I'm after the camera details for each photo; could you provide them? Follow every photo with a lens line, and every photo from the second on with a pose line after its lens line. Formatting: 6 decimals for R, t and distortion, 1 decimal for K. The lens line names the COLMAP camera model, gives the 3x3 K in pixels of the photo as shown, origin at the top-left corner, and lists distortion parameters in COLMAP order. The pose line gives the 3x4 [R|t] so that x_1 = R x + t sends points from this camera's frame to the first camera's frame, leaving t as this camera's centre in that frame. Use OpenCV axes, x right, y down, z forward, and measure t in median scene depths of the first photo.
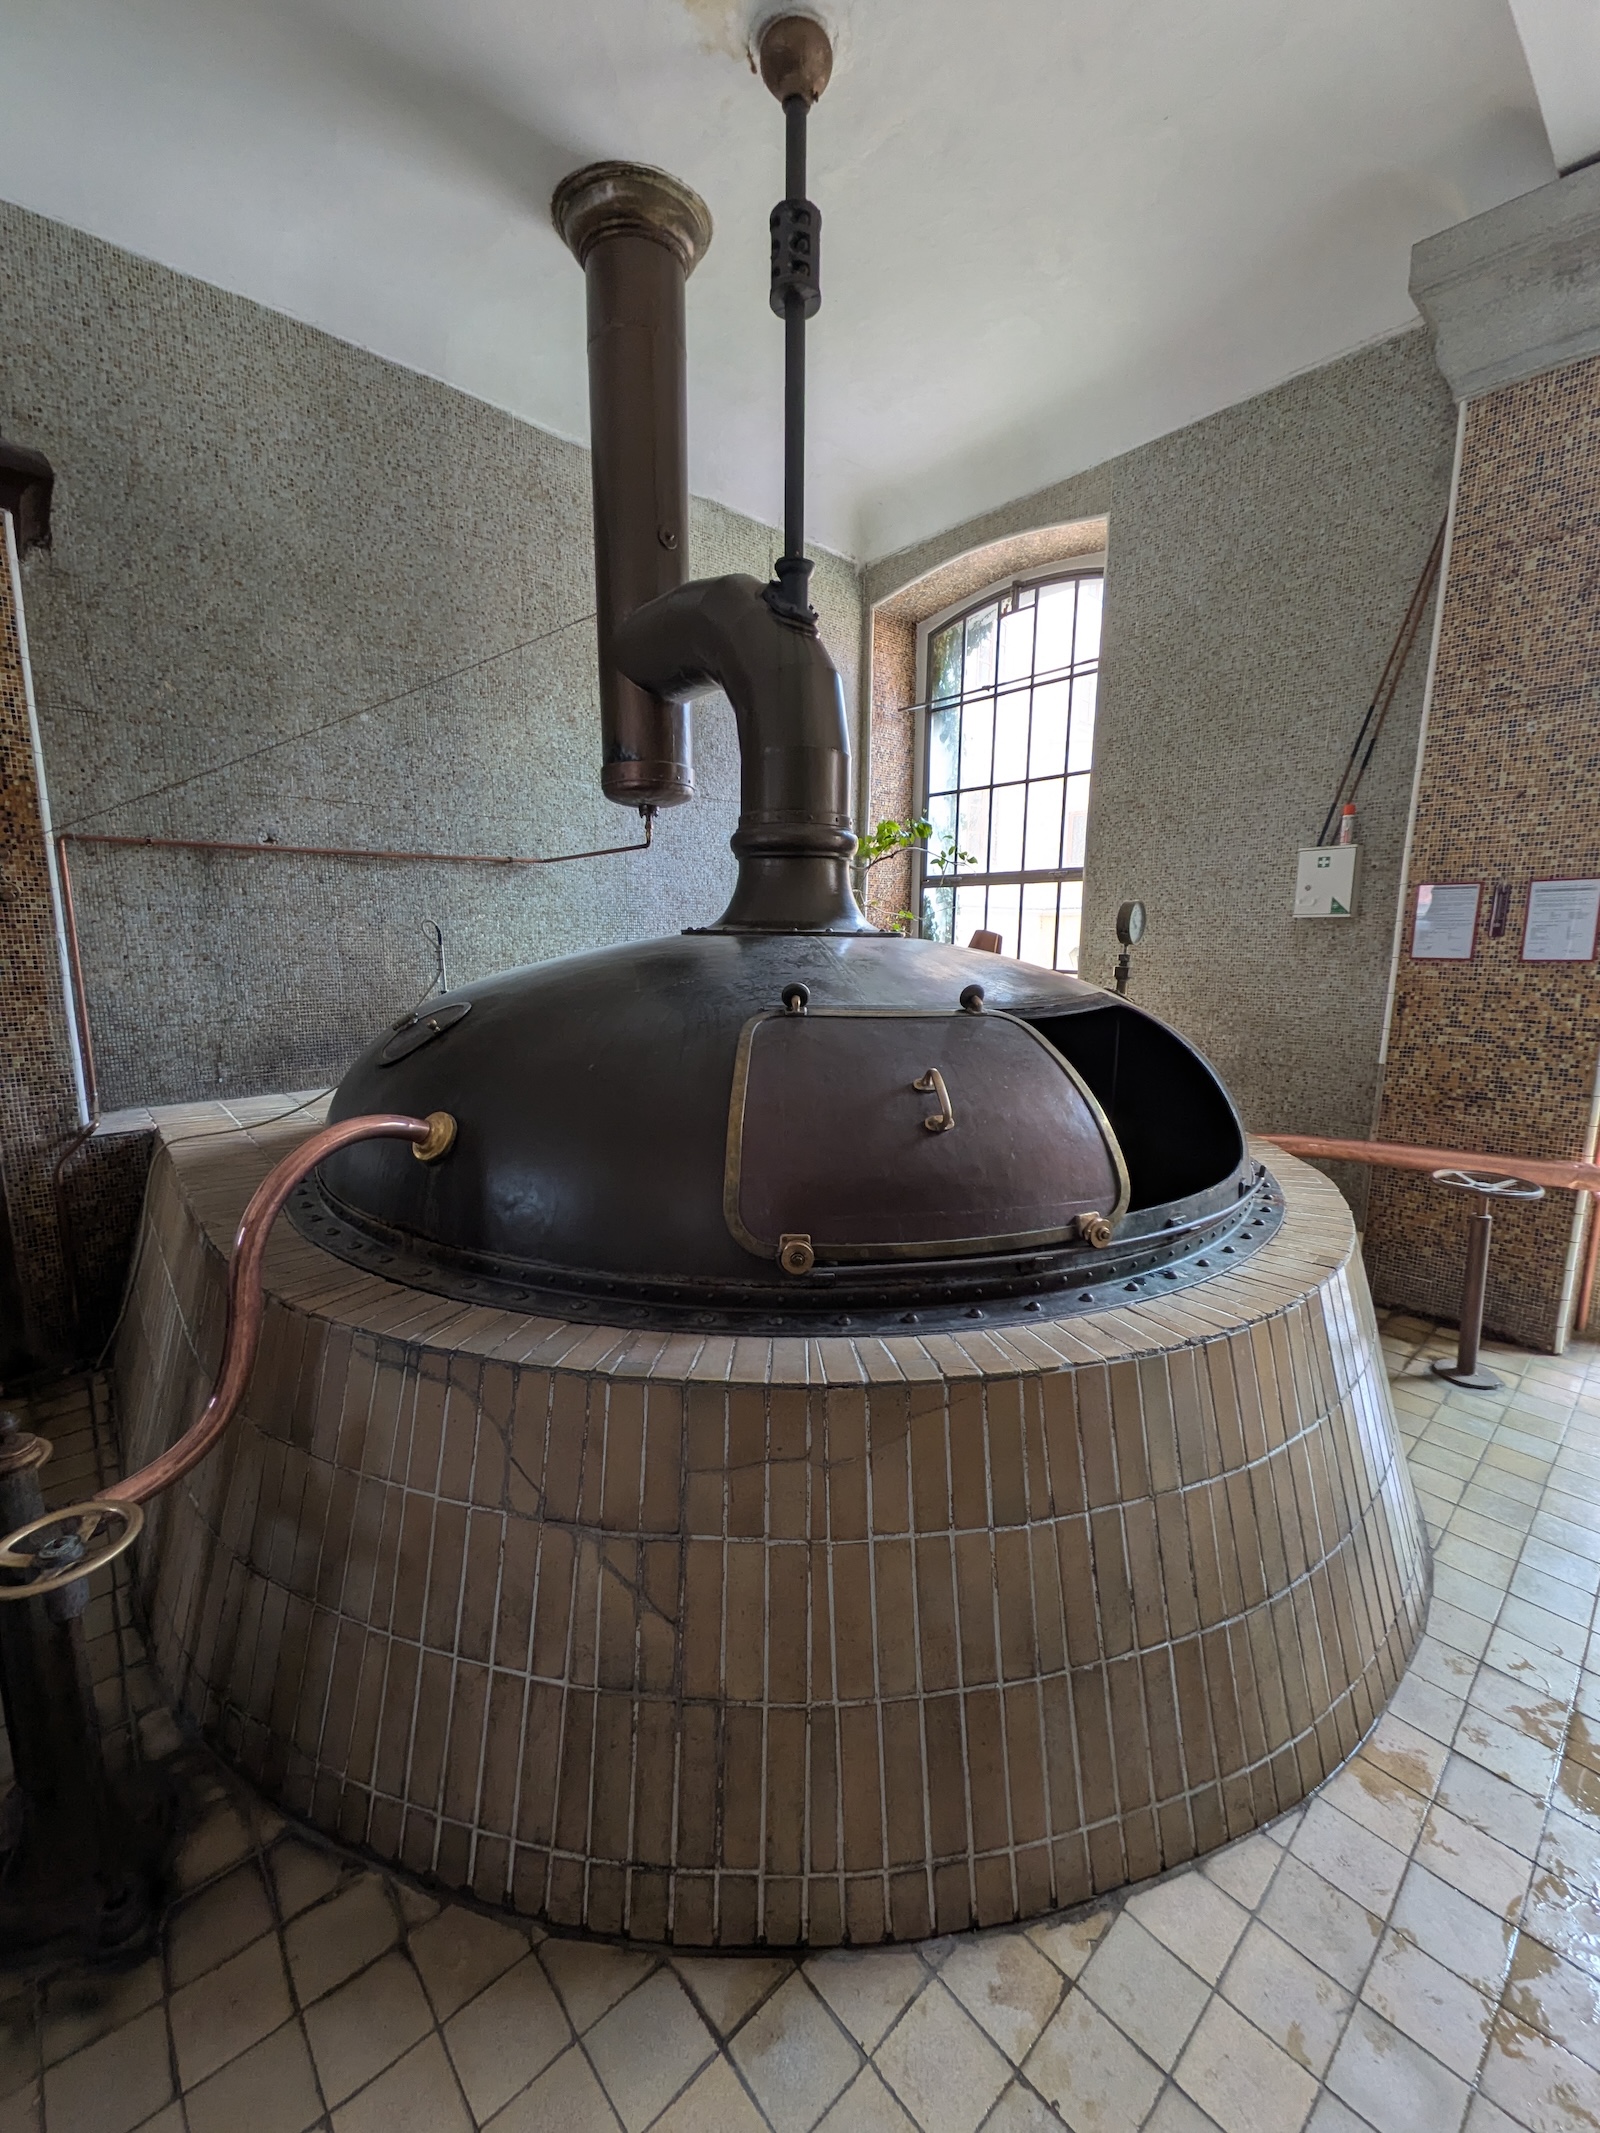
lens RADIAL K [[846.8, 0, 797.8], [0, 846.8, 1068.5], [0, 0, 1]] dist [0.014409, -0.001703]
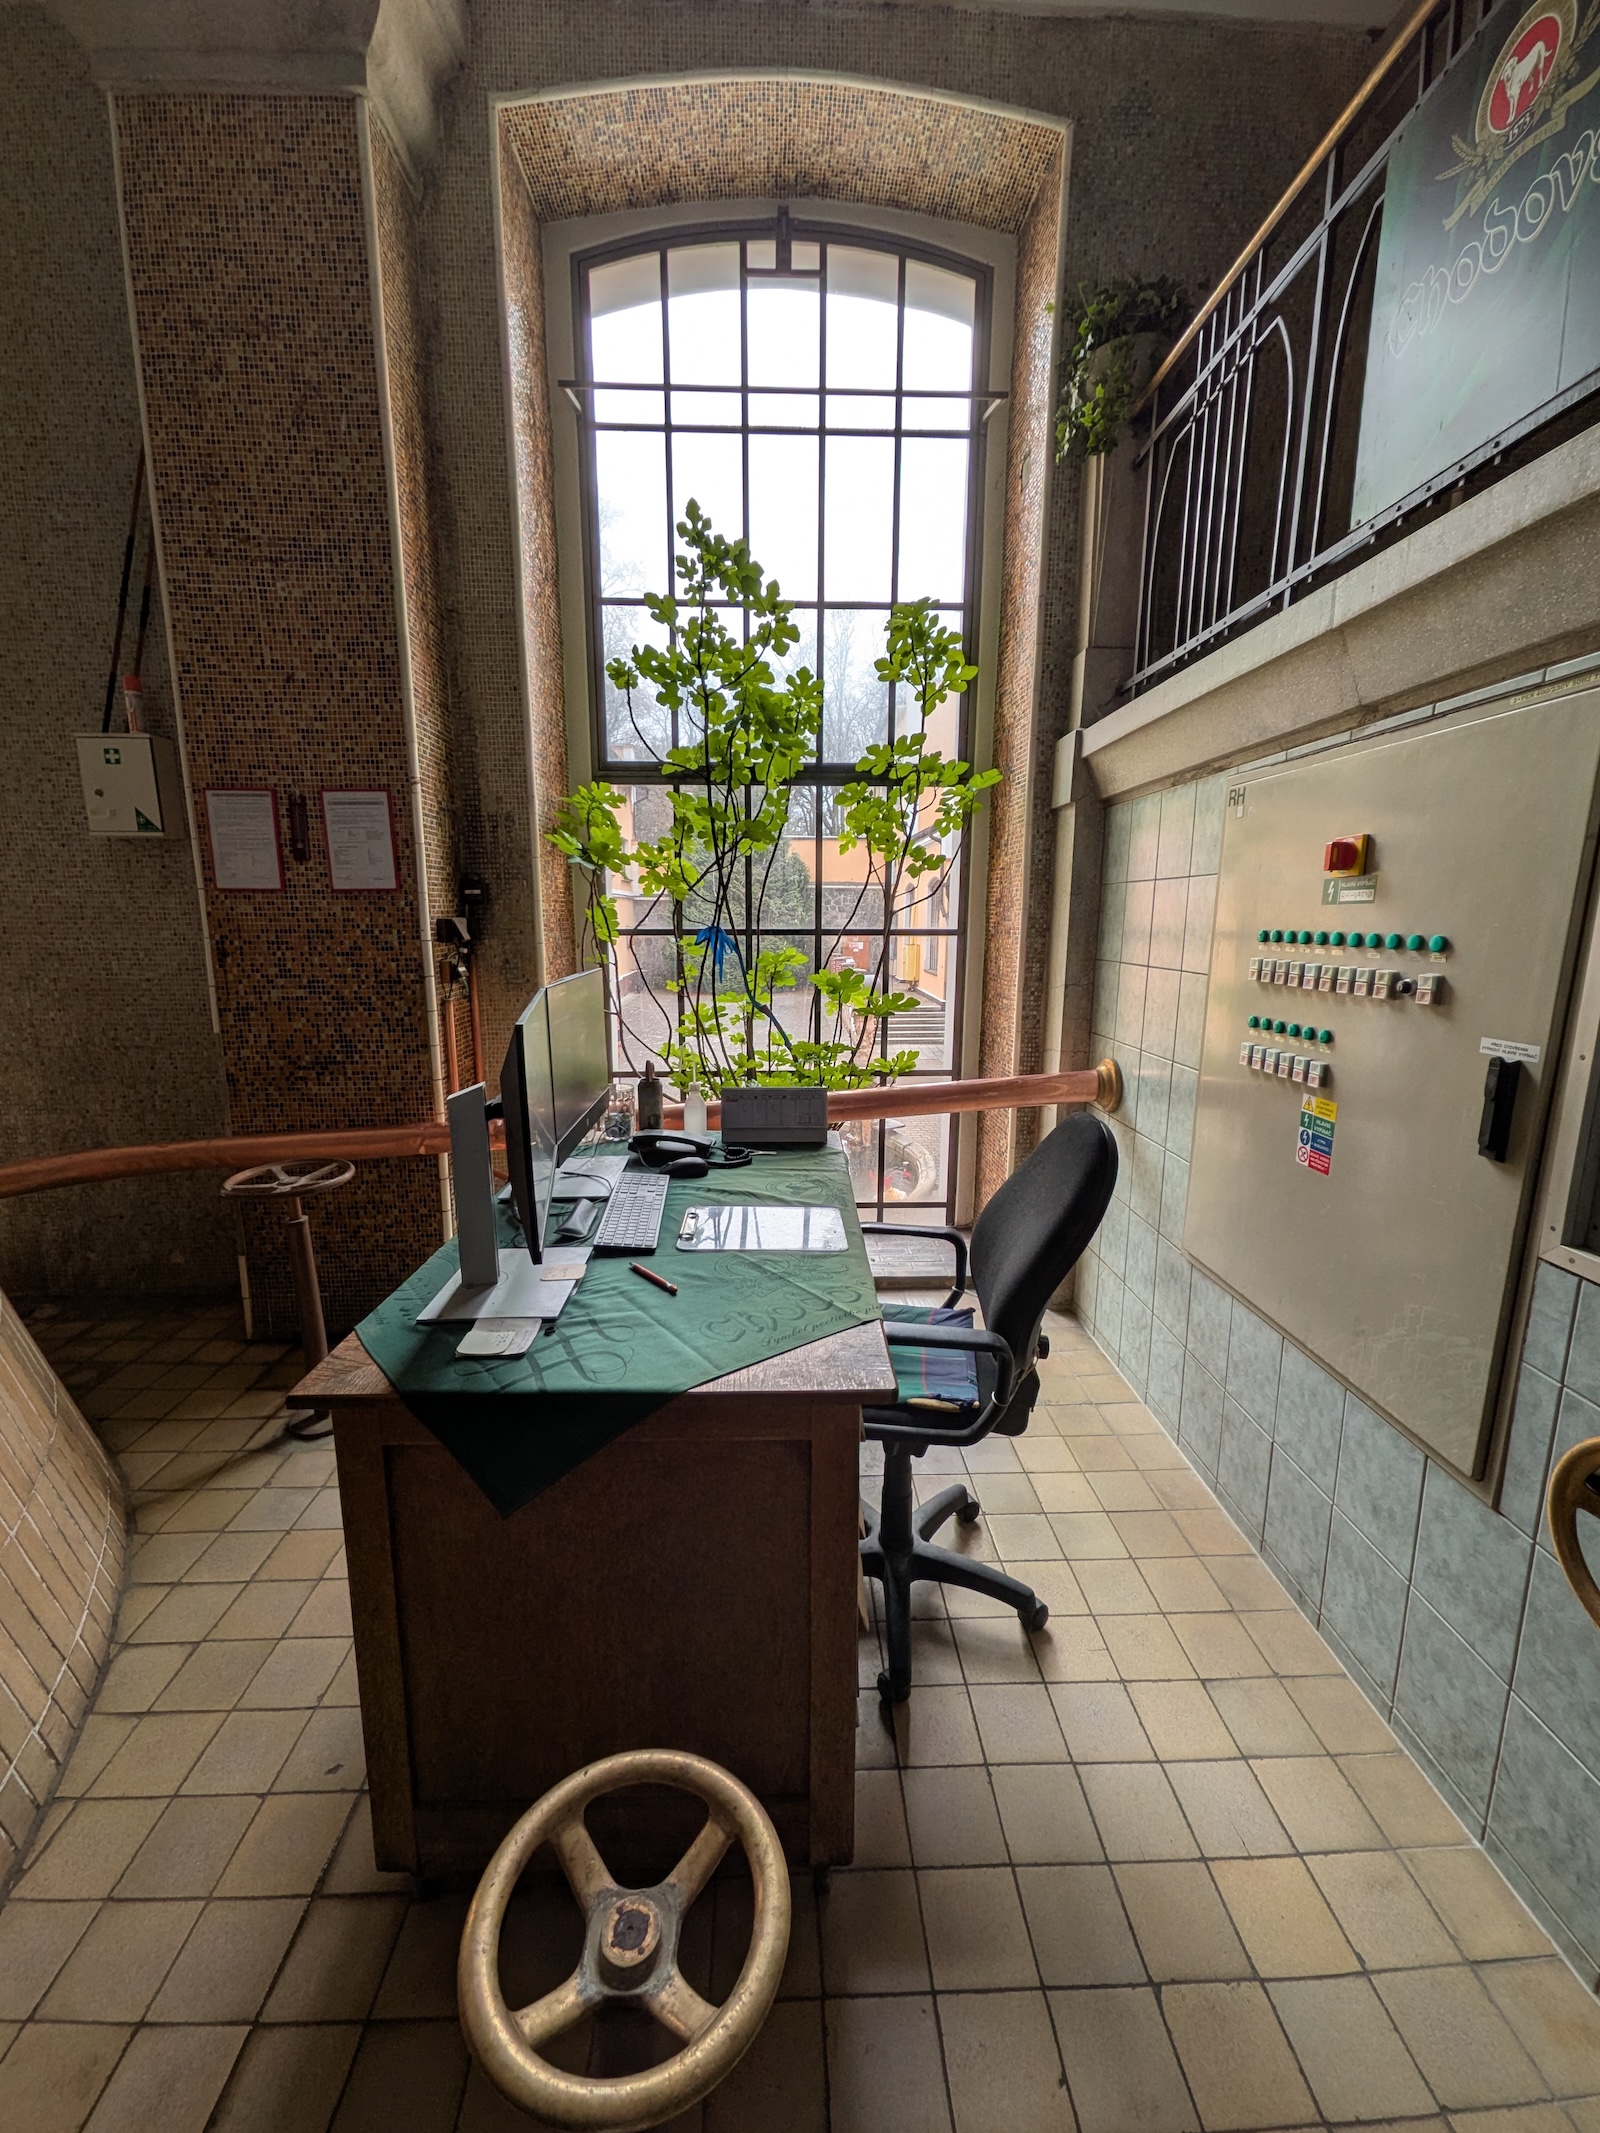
lens RADIAL K [[846.8, 0, 801.4], [0, 846.8, 1069.0], [0, 0, 1]] dist [0.014409, -0.001703]
pose [[0.643118, -0.145496, 0.751818, 0.487163], [0.121023, 0.988757, 0.087825, 0.023863], [-0.756144, 0.034506, 0.653495, 0.136629]]
